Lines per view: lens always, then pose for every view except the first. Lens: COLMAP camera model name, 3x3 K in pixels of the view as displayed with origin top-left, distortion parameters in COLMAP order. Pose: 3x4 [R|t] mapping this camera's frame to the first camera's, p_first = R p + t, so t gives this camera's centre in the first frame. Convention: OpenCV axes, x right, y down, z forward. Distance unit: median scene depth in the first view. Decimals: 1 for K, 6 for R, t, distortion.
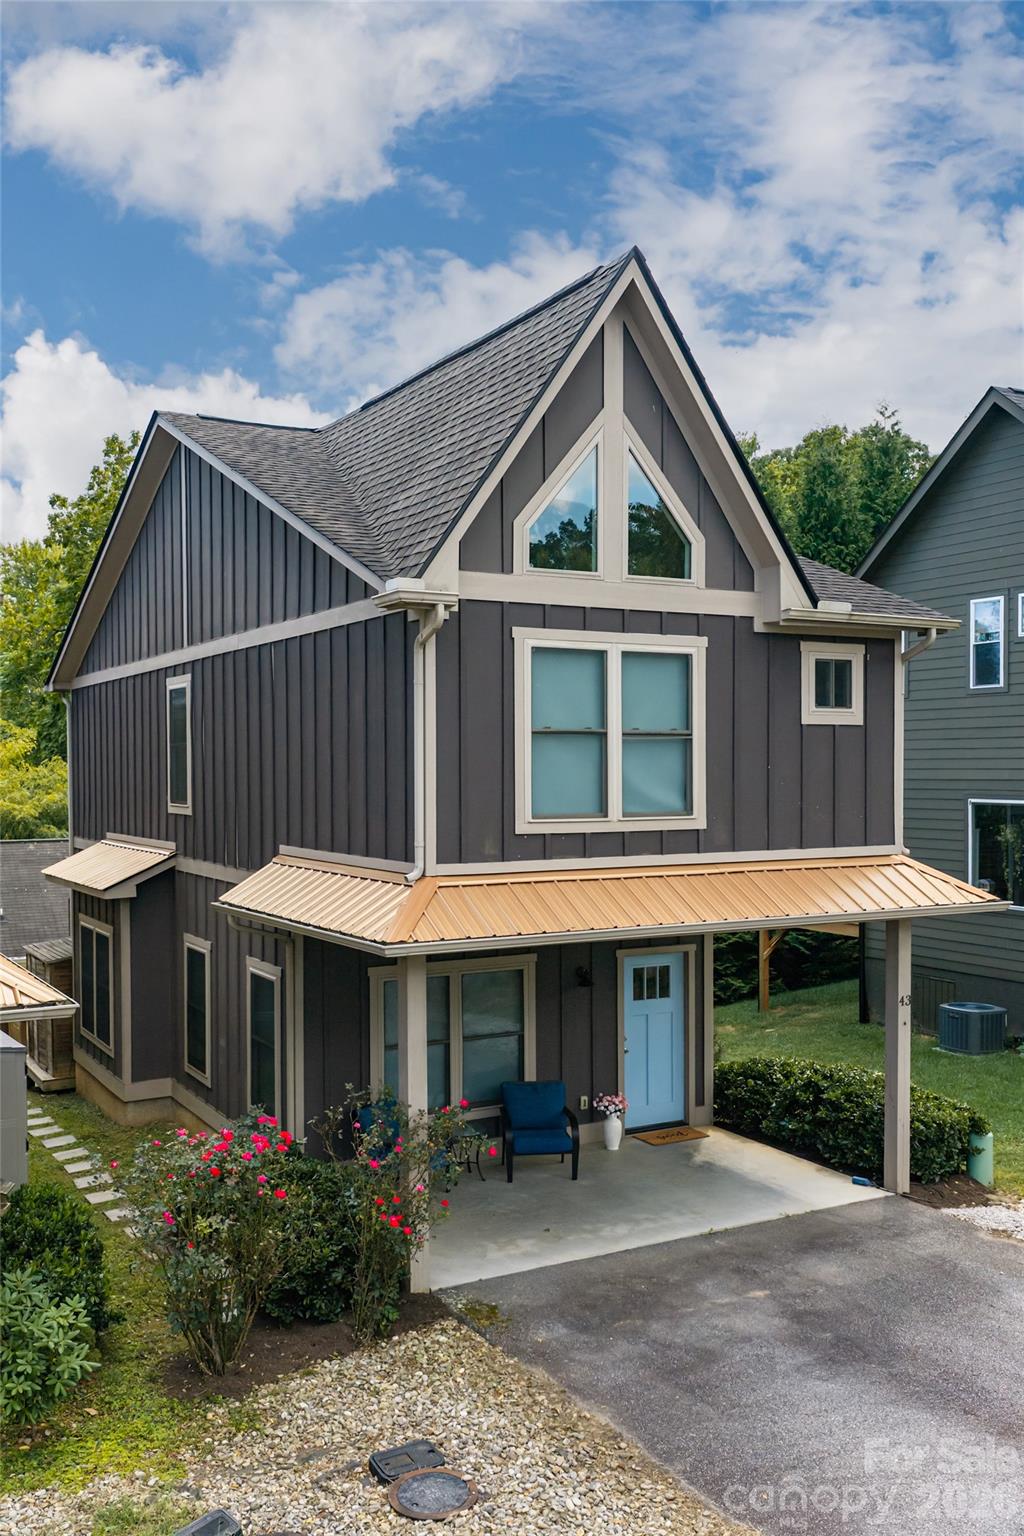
lens RADIAL K [[1414.7, 0, 508.3], [0, 1414.7, 774.6], [0, 0, 1]] dist [-0.002396, 0.000000]
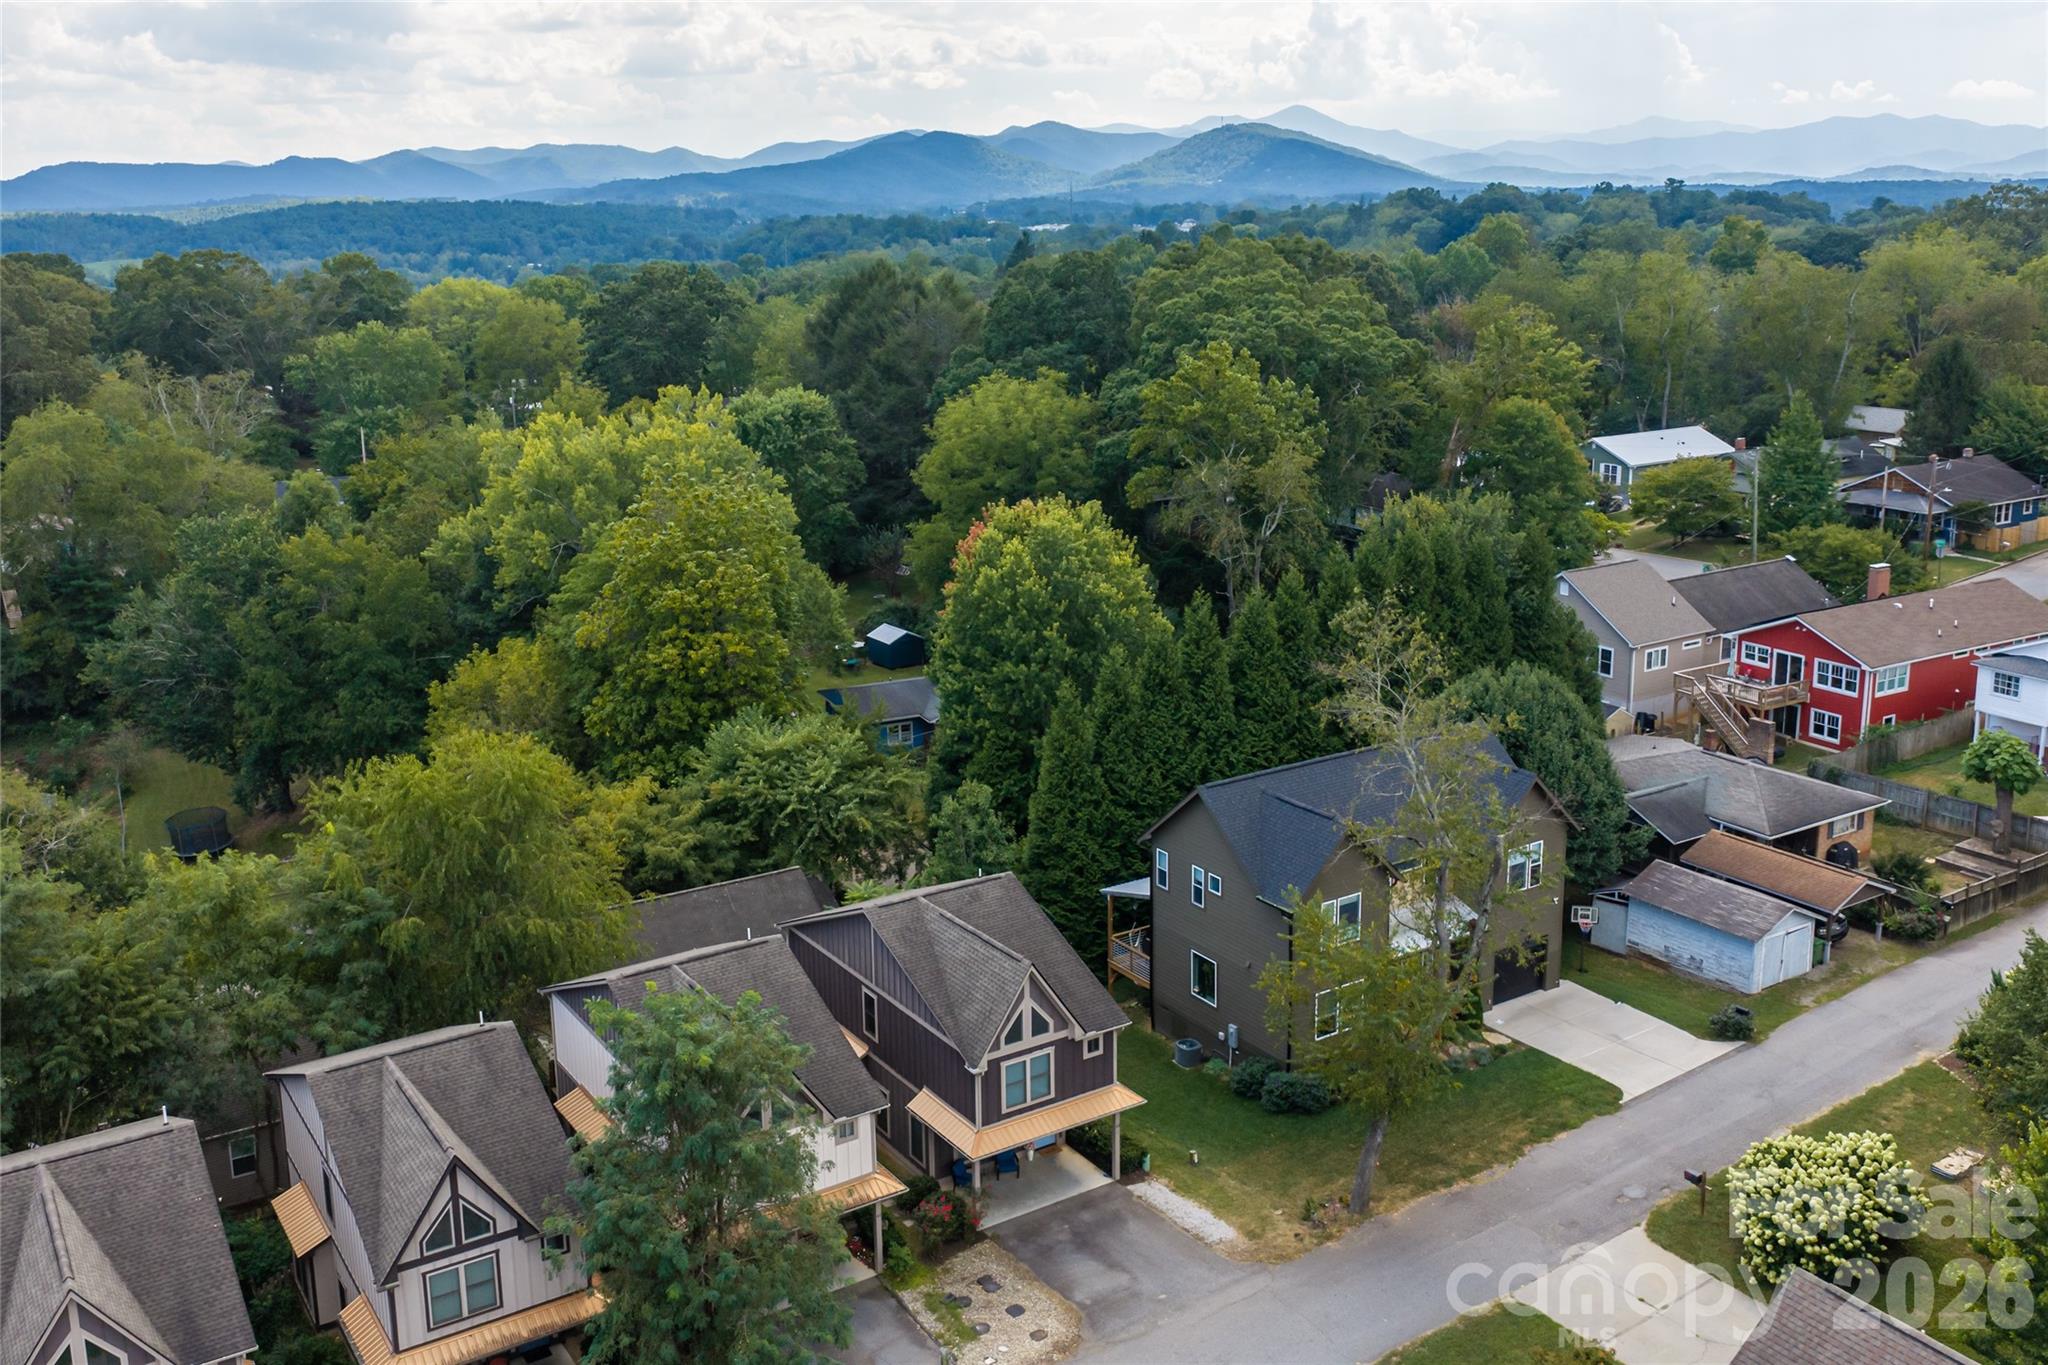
lens RADIAL K [[1816.8, 0, 1054.0], [0, 1816.8, 587.5], [0, 0, 1]] dist [0.030060, -0.008044]
pose [[0.997069, -0.021066, 0.073556, -0.175308], [0.006830, 0.982018, 0.188664, -2.147552], [-0.076207, -0.187609, 0.979283, -3.335287]]
